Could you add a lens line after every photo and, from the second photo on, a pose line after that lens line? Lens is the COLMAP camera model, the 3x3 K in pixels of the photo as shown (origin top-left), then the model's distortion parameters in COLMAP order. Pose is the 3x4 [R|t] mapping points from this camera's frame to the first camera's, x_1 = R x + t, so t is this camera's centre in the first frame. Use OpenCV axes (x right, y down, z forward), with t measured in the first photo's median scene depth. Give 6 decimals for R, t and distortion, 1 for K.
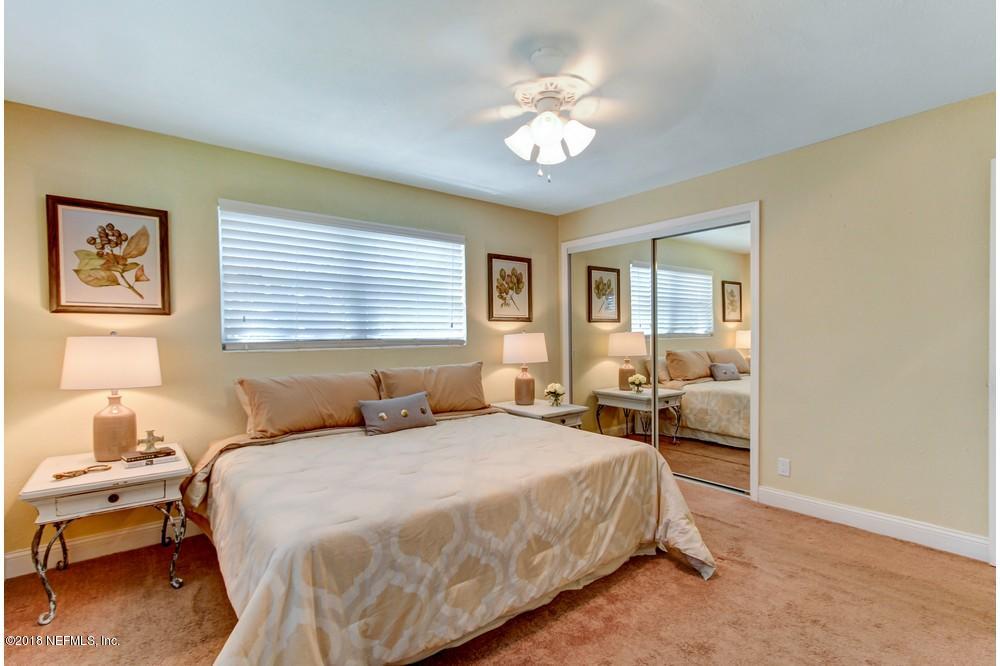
lens RADIAL K [[473.0, 0, 495.9], [0, 473.0, 318.5], [0, 0, 1]] dist [0.000492, 0.000018]
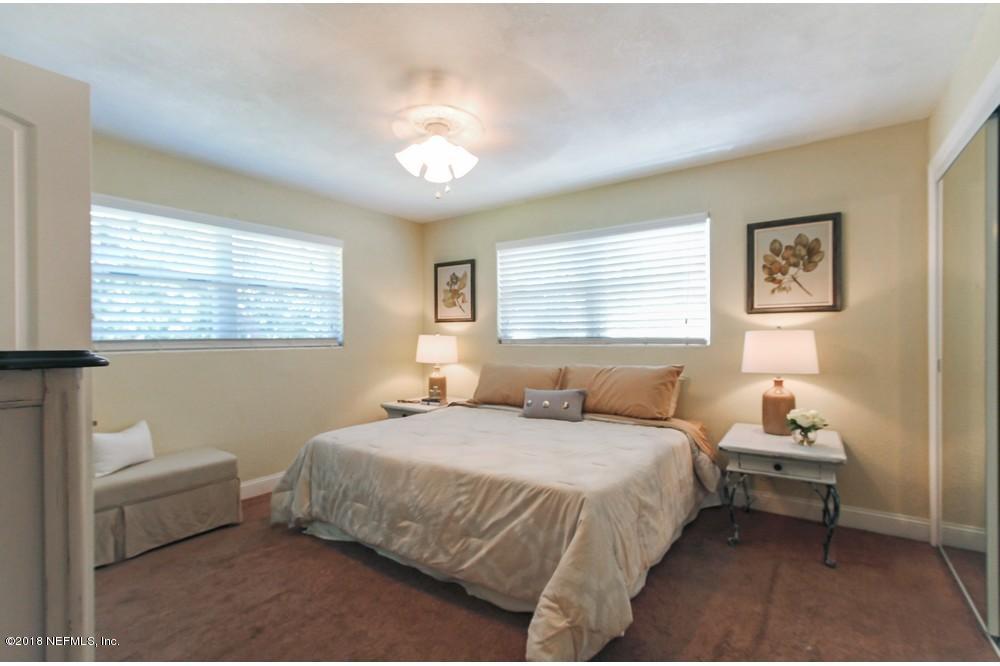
lens RADIAL K [[447.1, 0, 500.0], [0, 447.1, 333.0], [0, 0, 1]] dist [-0.003251, -0.000150]
pose [[0.291840, 0.003086, -0.956462, 0.695309], [0.042521, 0.998964, 0.016198, 0.009220], [0.955522, -0.045397, 0.291406, 0.515940]]
